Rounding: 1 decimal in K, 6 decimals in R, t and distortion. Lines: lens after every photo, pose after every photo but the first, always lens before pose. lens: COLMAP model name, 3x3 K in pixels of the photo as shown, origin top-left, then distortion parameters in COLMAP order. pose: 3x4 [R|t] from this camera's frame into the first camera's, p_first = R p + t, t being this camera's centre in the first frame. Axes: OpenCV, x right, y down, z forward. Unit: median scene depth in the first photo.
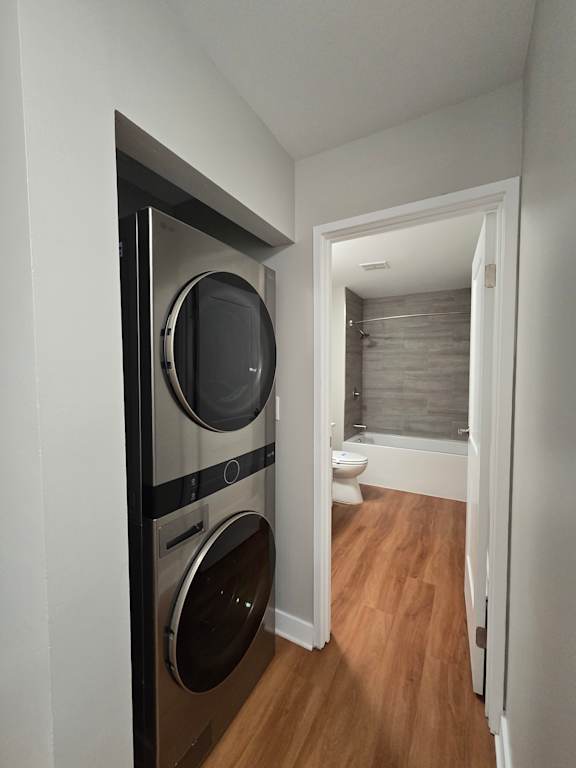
lens RADIAL K [[315.5, 0, 288.0], [0, 315.5, 384.0], [0, 0, 1]] dist [0.000662, -0.000617]
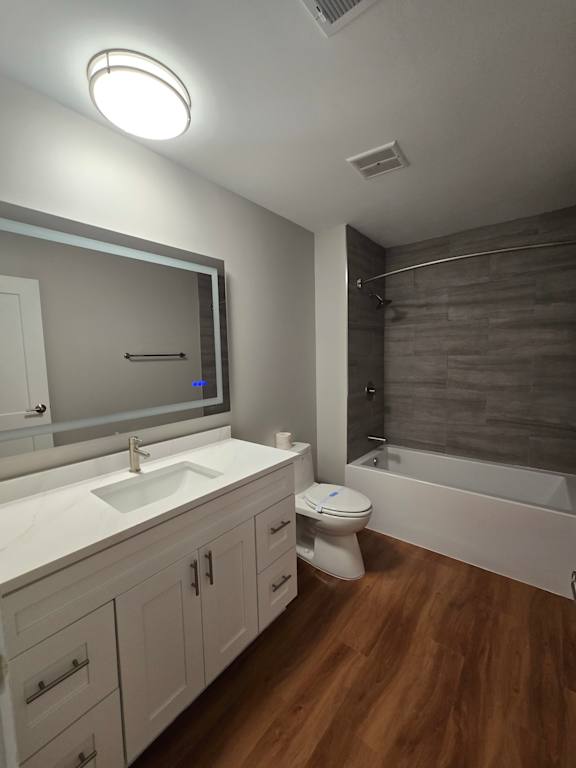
lens RADIAL K [[315.5, 0, 288.0], [0, 315.5, 384.0], [0, 0, 1]] dist [0.000662, -0.000617]
pose [[0.986396, -0.005386, -0.164296, 0.156493], [0.013053, 0.998874, 0.045621, -0.017120], [0.163865, -0.047145, 0.985355, 0.319278]]
